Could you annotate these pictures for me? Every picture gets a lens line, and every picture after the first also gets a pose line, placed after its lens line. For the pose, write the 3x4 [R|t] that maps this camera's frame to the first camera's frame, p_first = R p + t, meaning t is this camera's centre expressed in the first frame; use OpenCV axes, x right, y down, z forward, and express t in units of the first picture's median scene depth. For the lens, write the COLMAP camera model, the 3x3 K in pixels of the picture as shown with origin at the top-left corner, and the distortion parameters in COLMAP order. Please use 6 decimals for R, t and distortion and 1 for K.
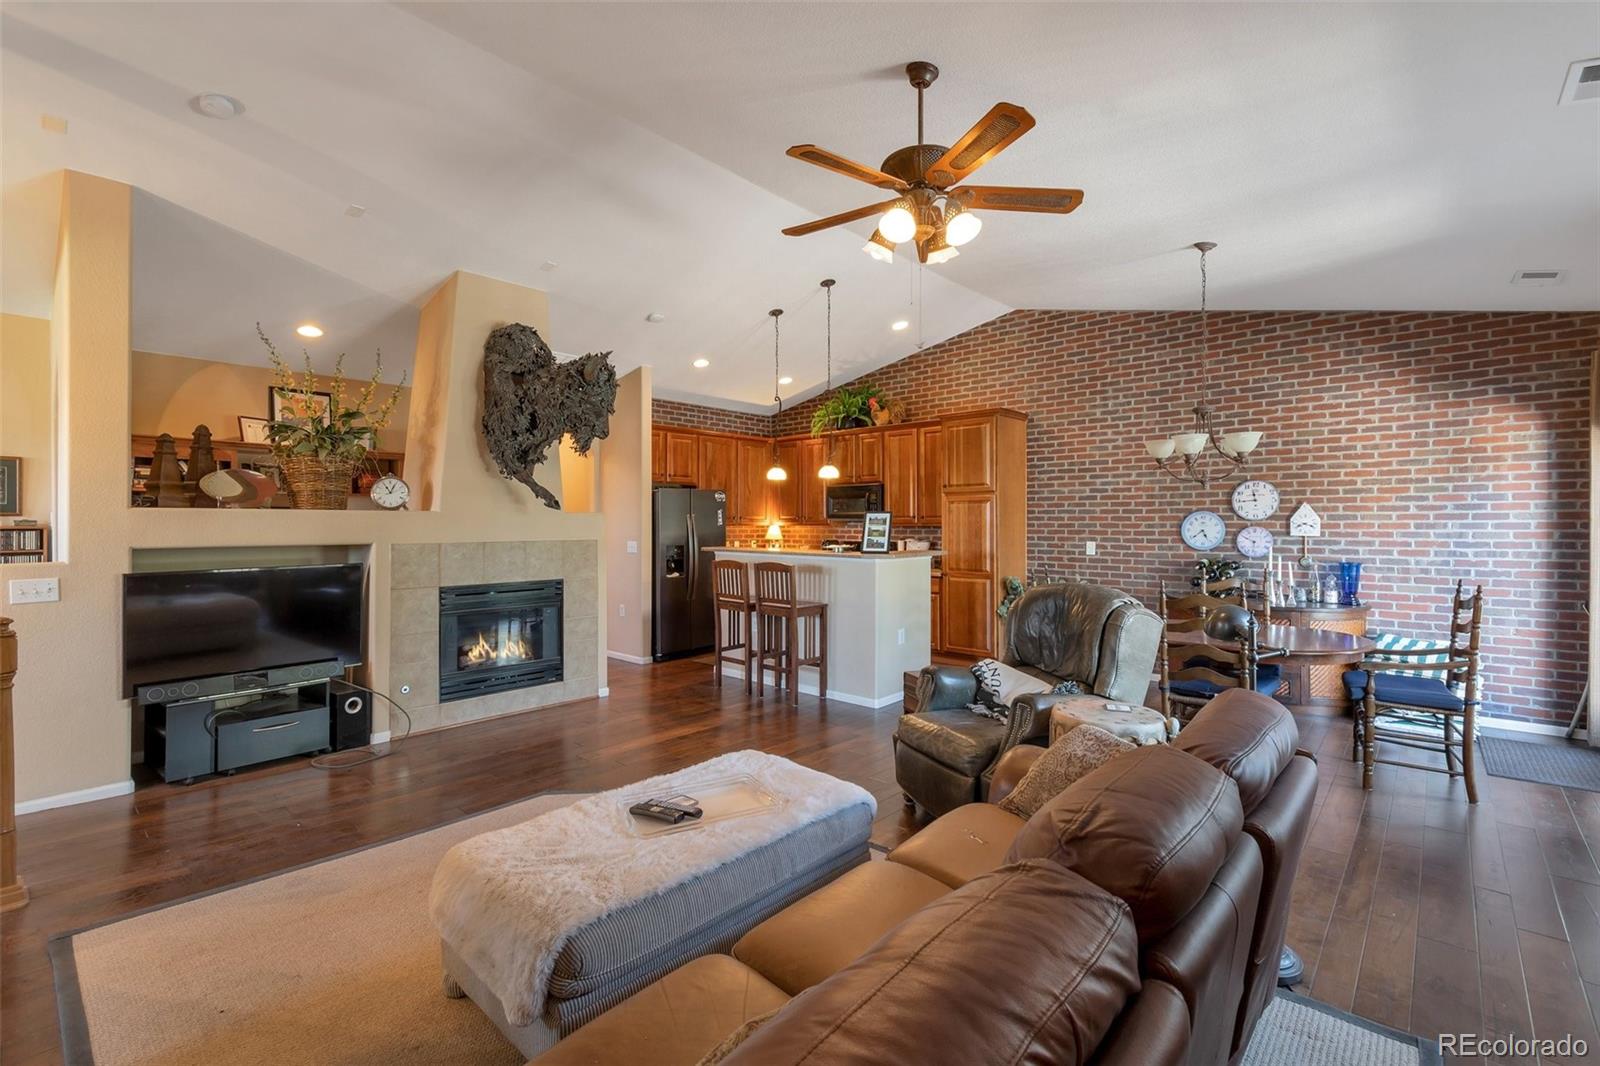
lens RADIAL K [[713.5, 0, 786.4], [0, 713.5, 521.3], [0, 0, 1]] dist [0.019467, -0.002029]
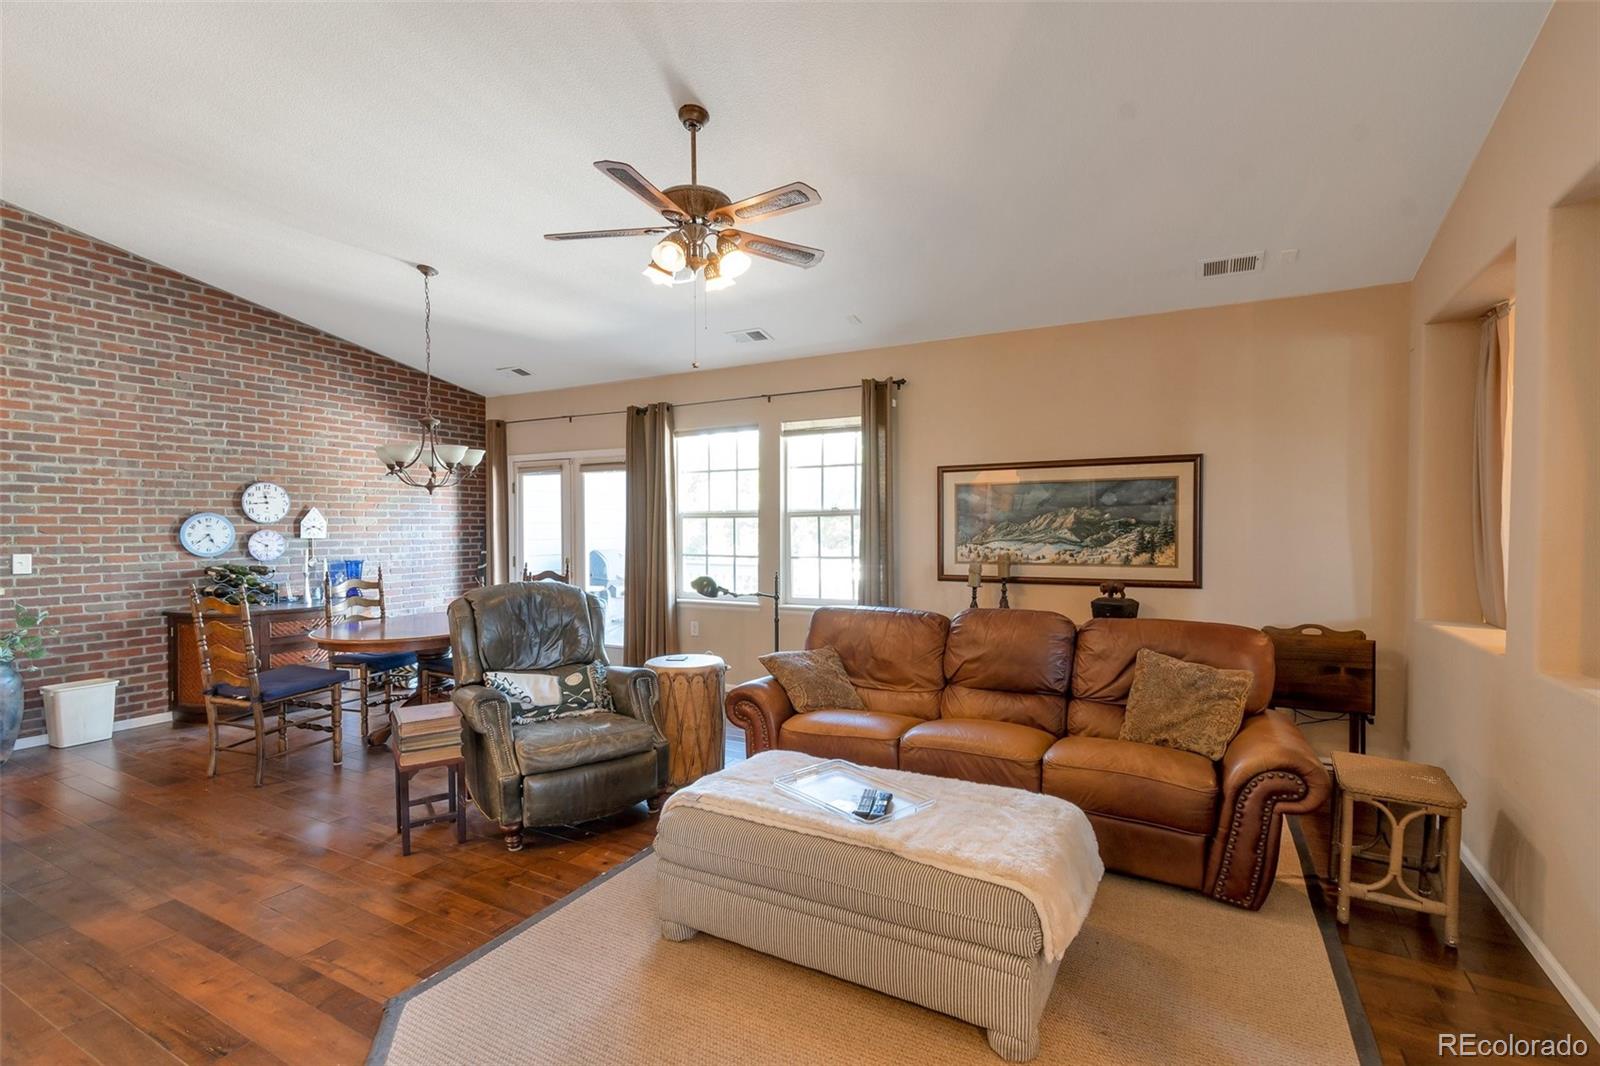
lens RADIAL K [[713.5, 0, 823.4], [0, 713.5, 543.7], [0, 0, 1]] dist [0.019467, -0.002029]
pose [[-0.236238, -0.022993, 0.971423, -0.450231], [0.001543, 0.999710, 0.024038, 0.003548], [-0.971694, 0.007178, -0.236134, 0.473950]]
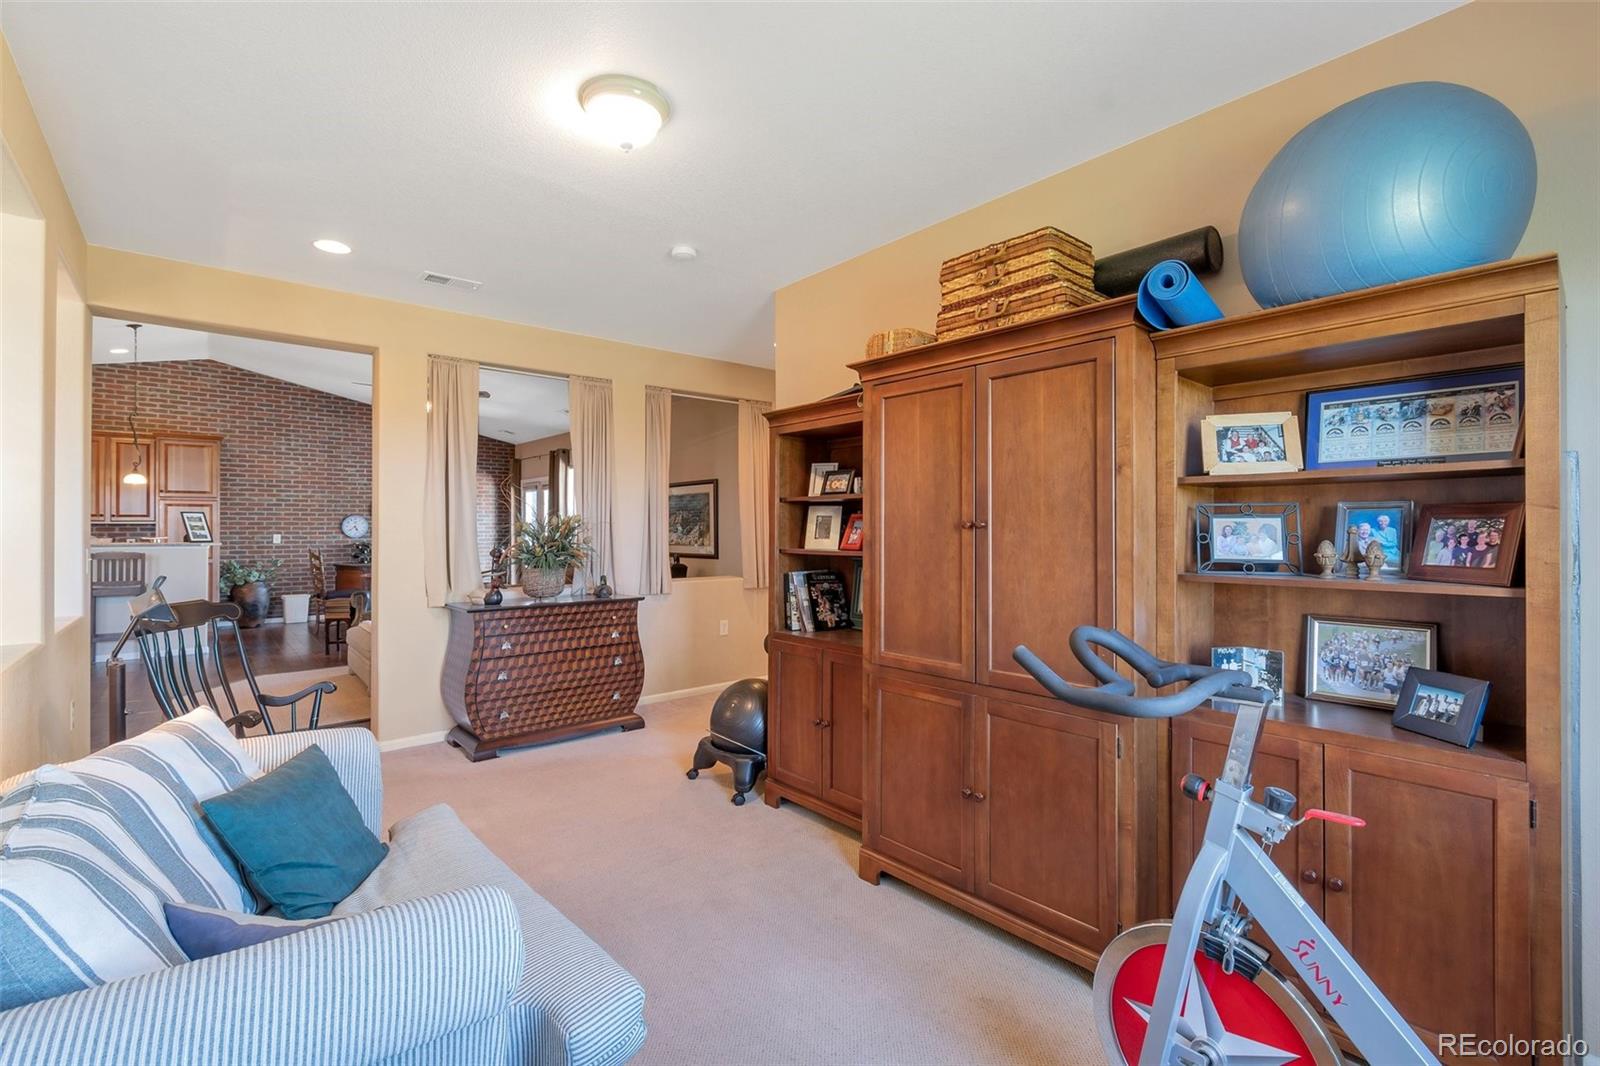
lens RADIAL K [[713.5, 0, 791.8], [0, 713.5, 522.9], [0, 0, 1]] dist [0.019467, -0.002029]
pose [[0.144803, 0.006816, 0.989437, -0.975046], [-0.002554, 0.999976, -0.006515, 0.012408], [-0.989457, -0.001583, 0.144817, -0.292049]]
